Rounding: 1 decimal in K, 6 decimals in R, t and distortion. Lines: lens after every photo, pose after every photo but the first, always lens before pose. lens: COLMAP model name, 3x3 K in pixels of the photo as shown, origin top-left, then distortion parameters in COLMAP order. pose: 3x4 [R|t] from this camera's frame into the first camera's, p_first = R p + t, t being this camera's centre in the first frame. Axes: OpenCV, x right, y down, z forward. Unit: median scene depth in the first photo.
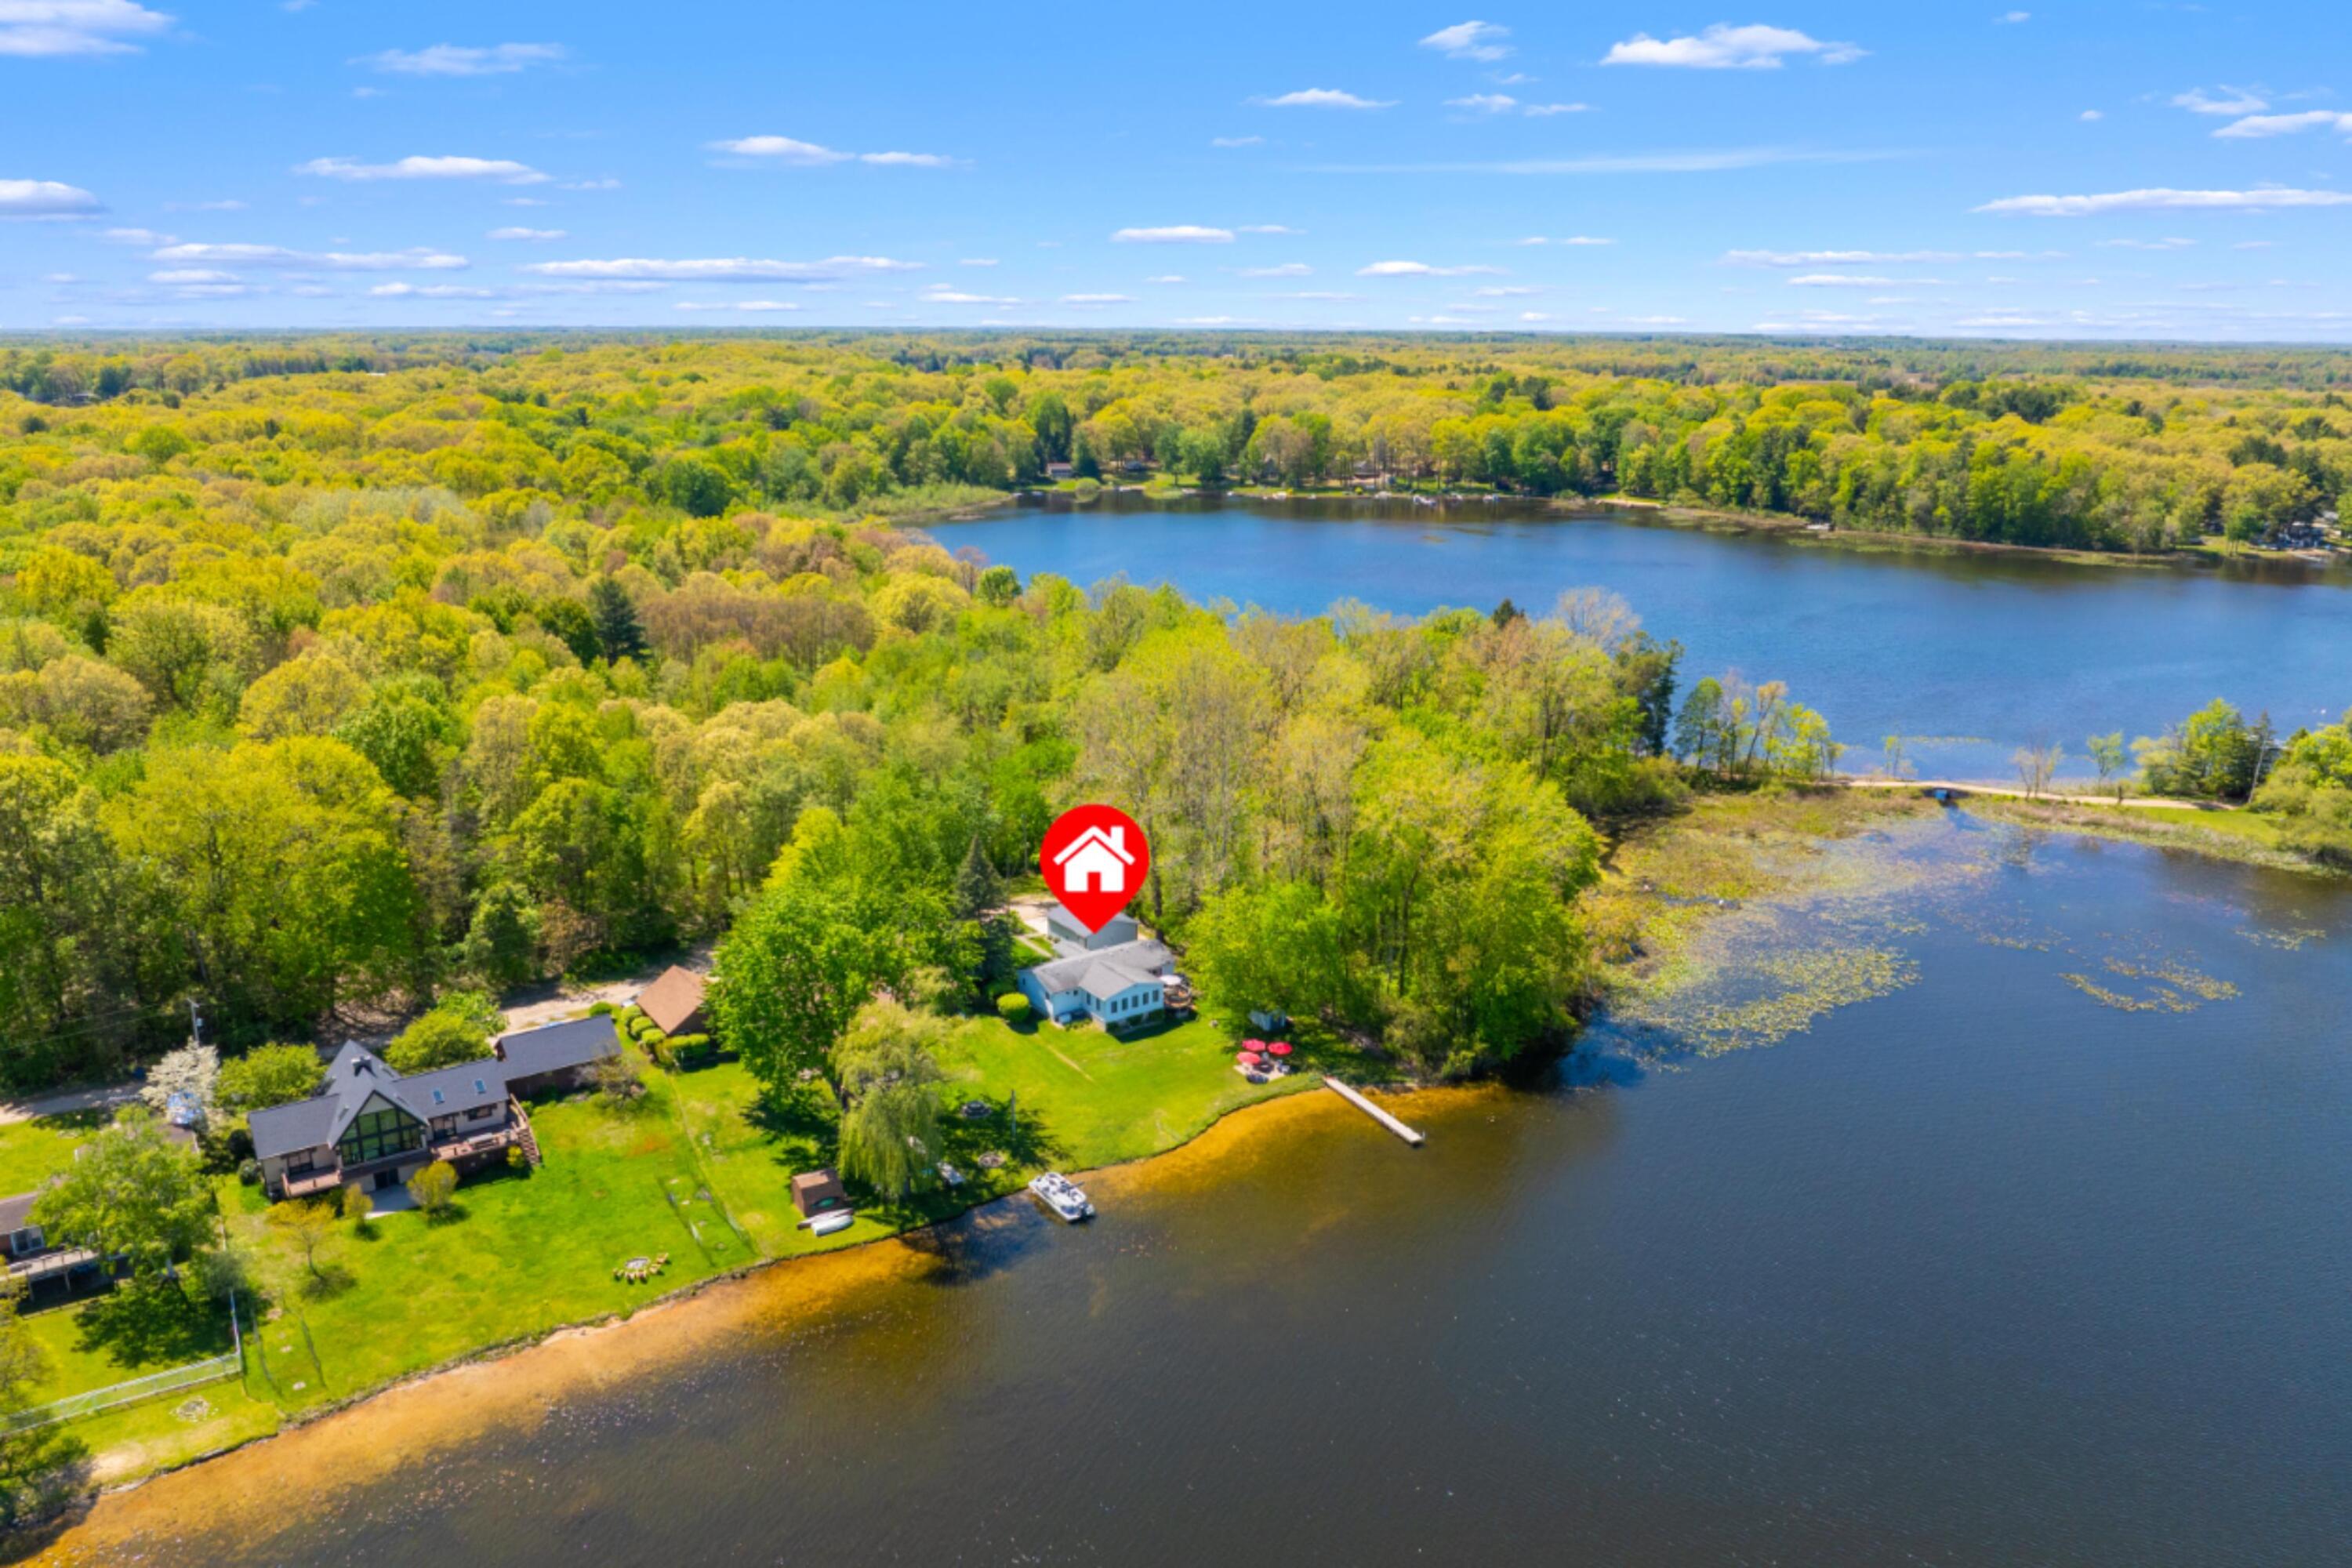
lens RADIAL K [[1646.9, 0, 1176.0], [0, 1646.9, 784.0], [0, 0, 1]] dist [-0.033184, 0.002690]
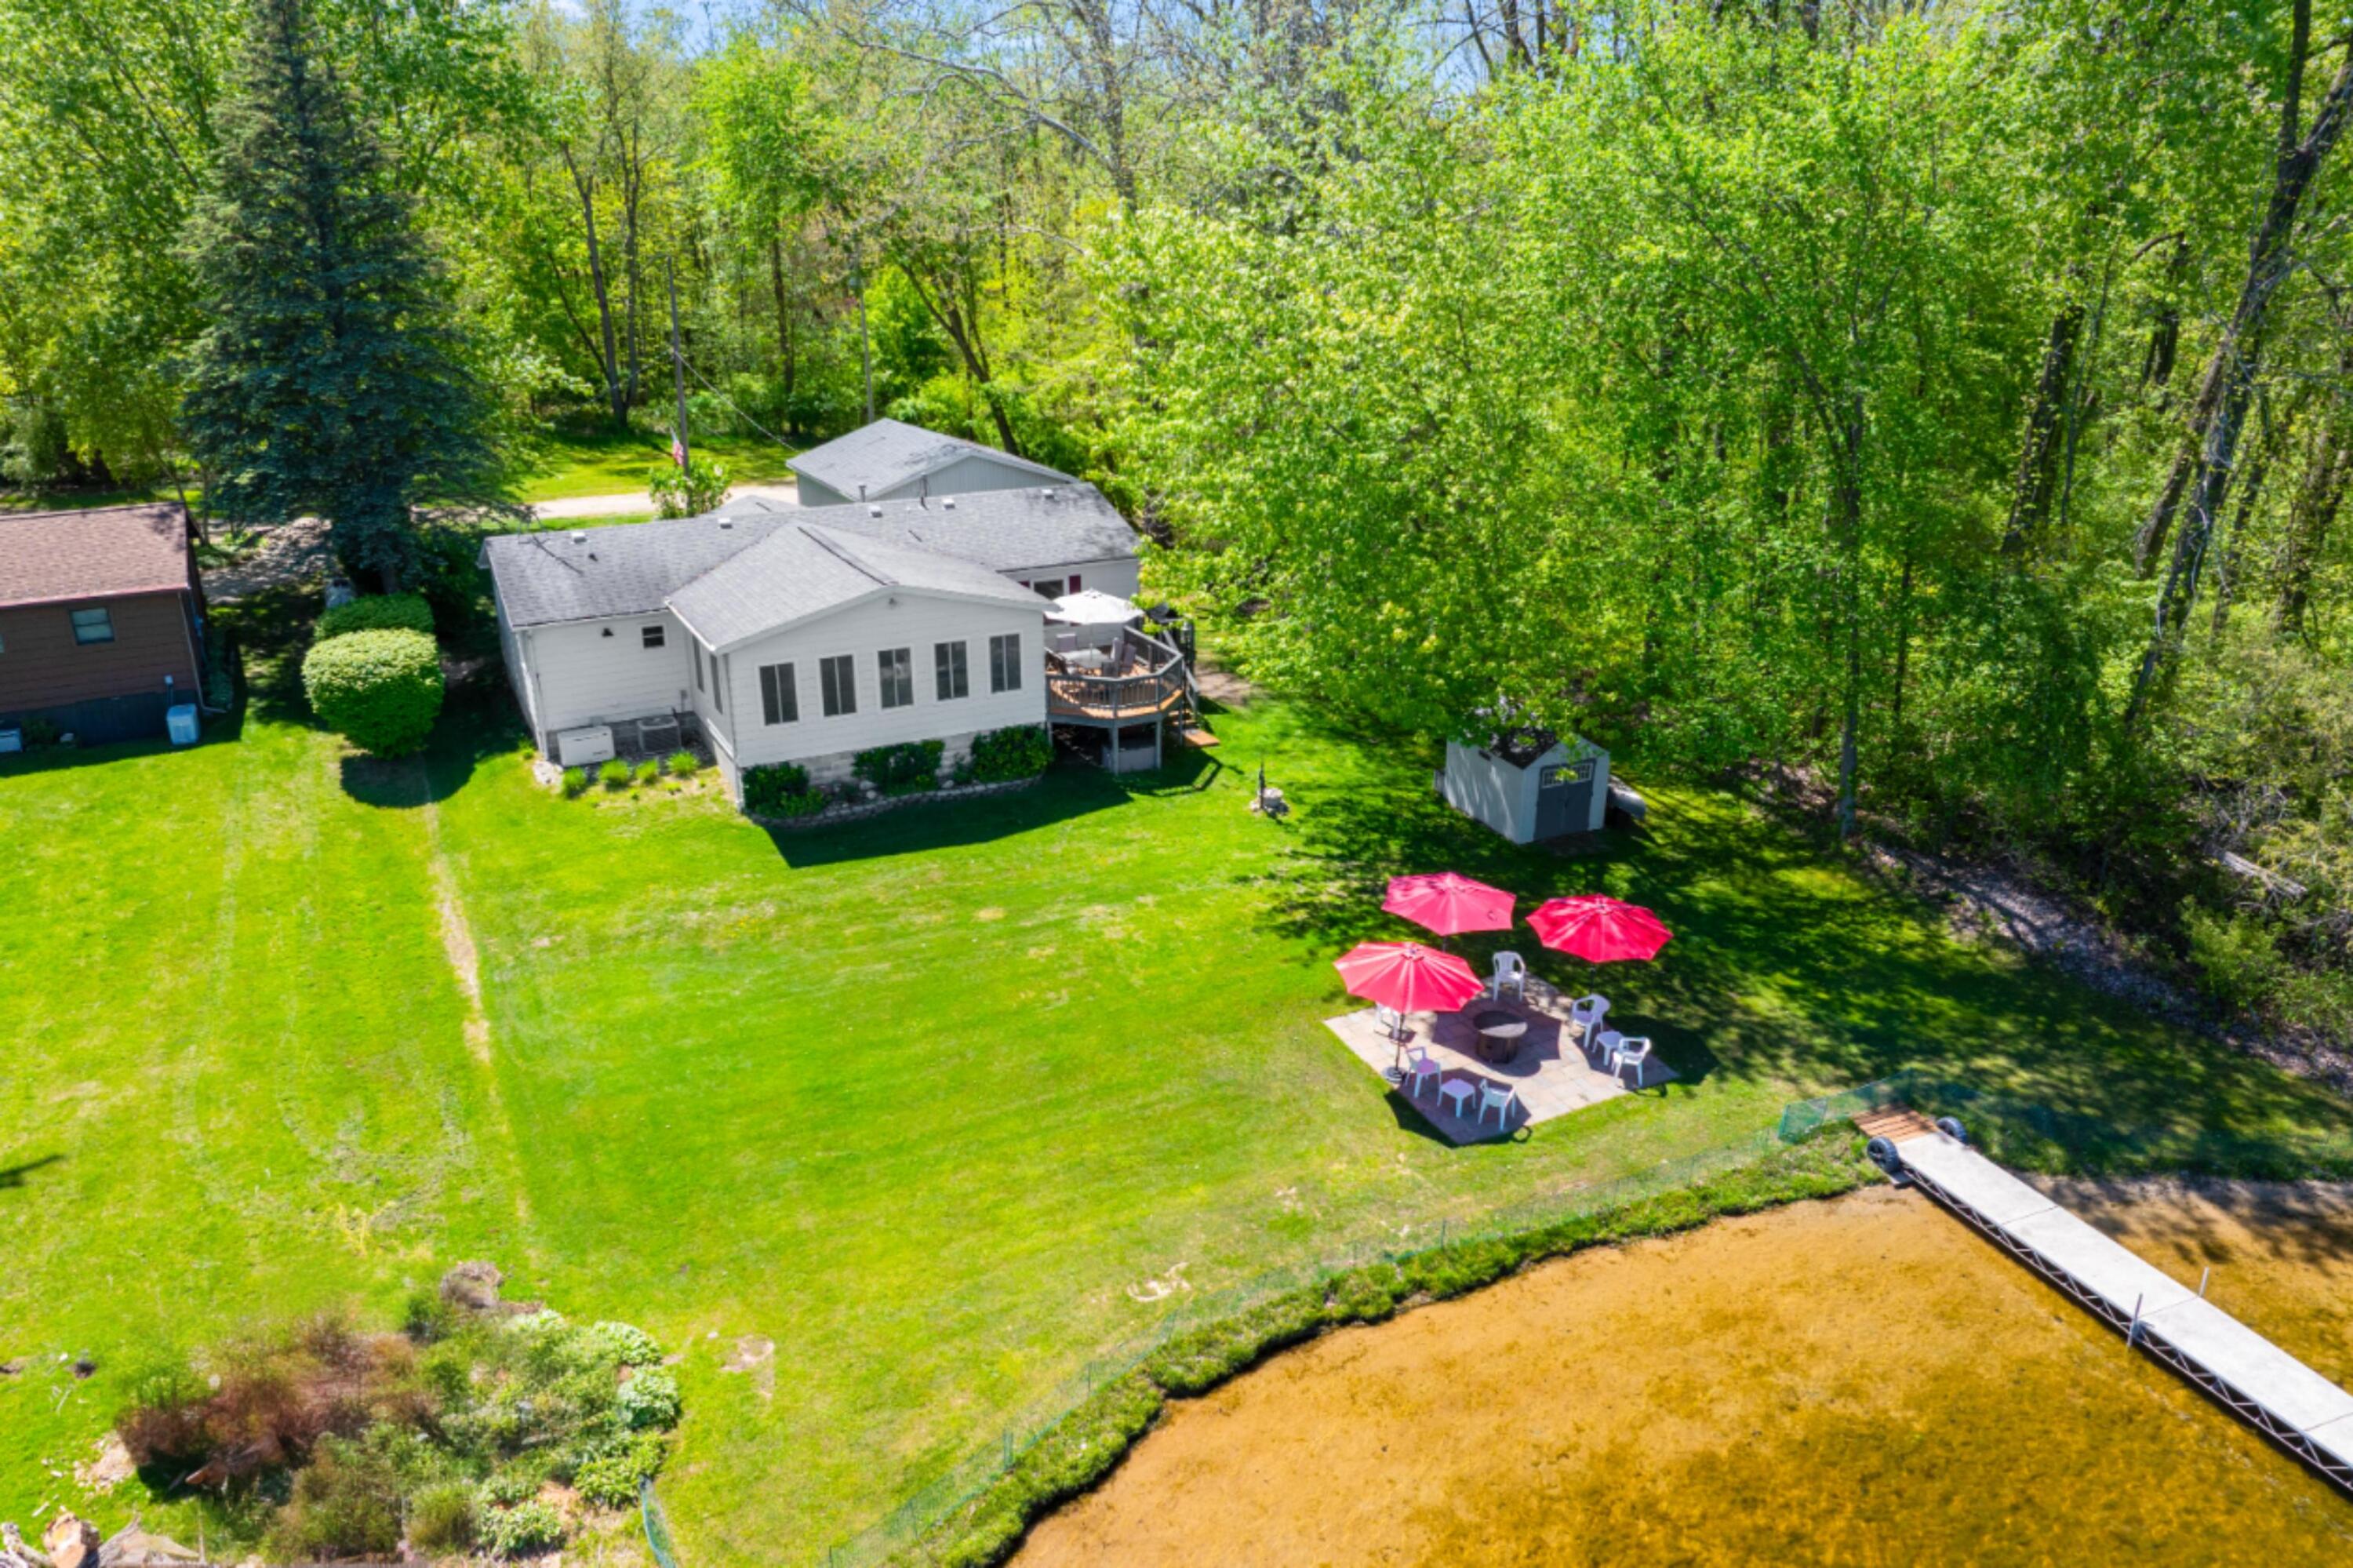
lens RADIAL K [[1656.1, 0, 1176.5], [0, 1656.1, 784.0], [0, 0, 1]] dist [-0.040066, -0.001760]
pose [[0.990189, 0.039303, -0.134095, 0.032120], [-0.029112, 0.996596, 0.077135, 0.102178], [0.136671, -0.072475, 0.987962, 0.631081]]
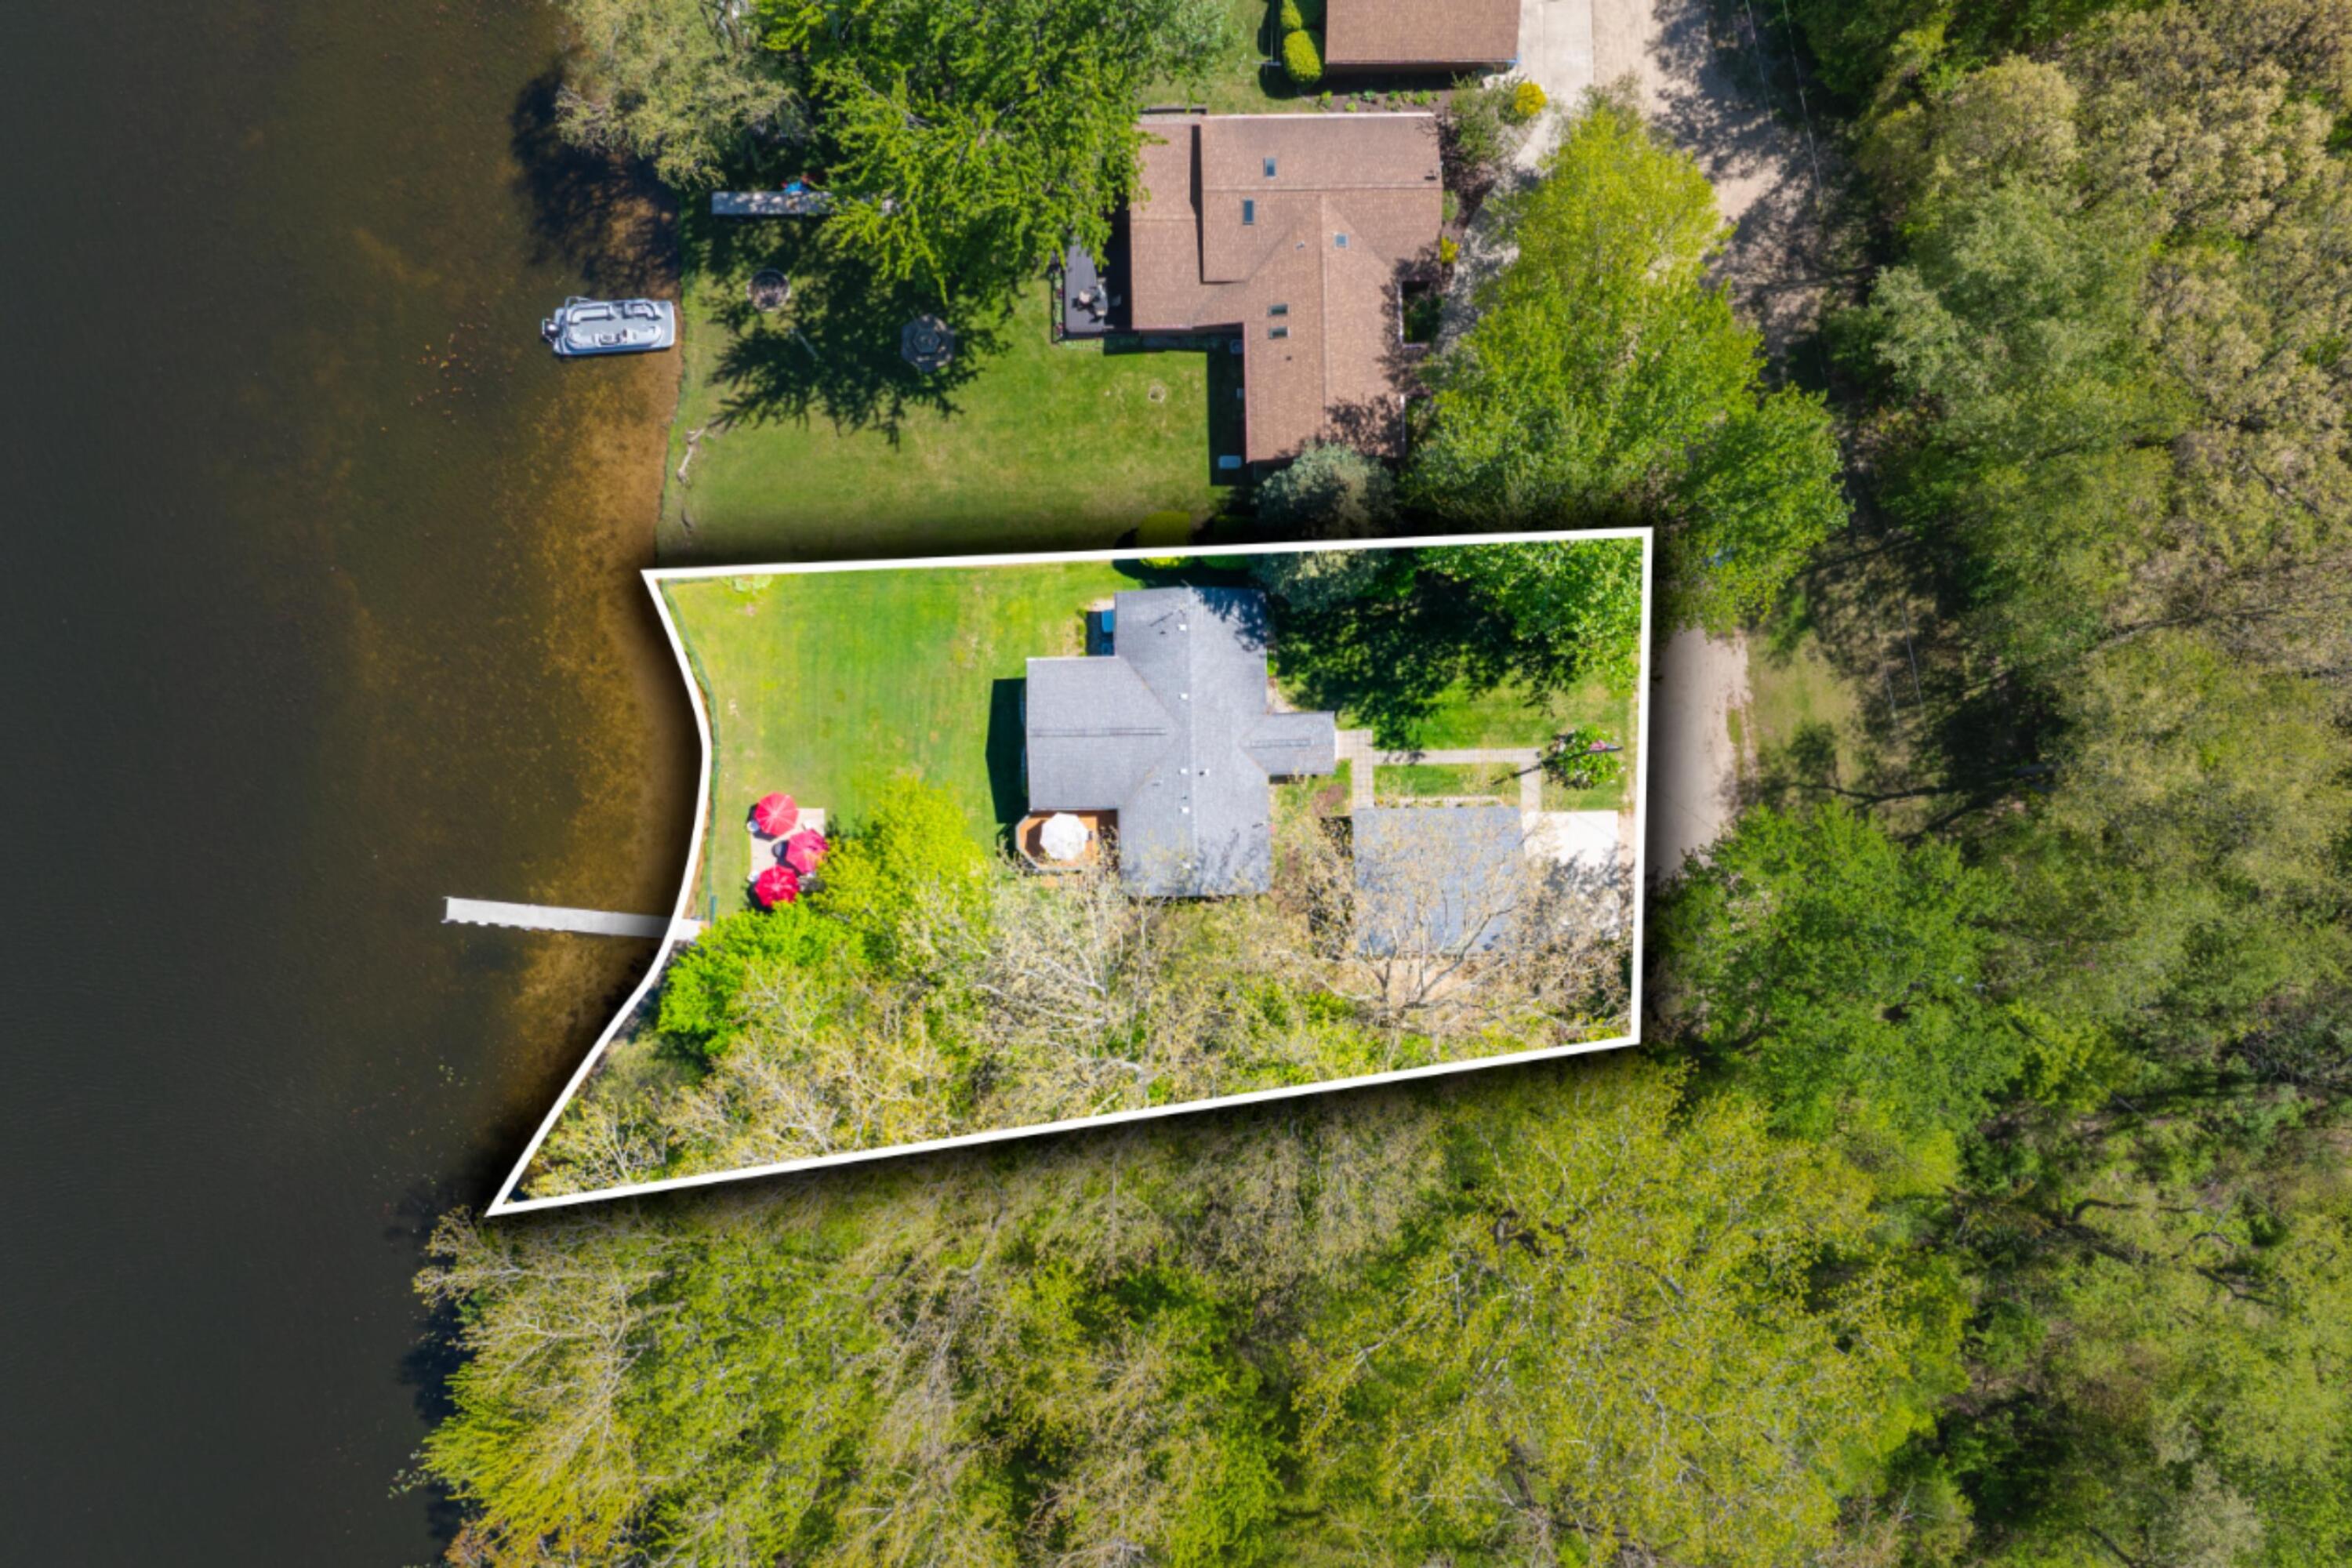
lens RADIAL K [[1646.9, 0, 1176.0], [0, 1646.9, 784.0], [0, 0, 1]] dist [-0.033184, 0.002690]
pose [[-0.559035, 0.829131, -0.004694, -0.027440], [-0.240996, -0.157067, 0.957732, -0.296366], [0.793348, 0.536537, 0.287623, 0.712149]]
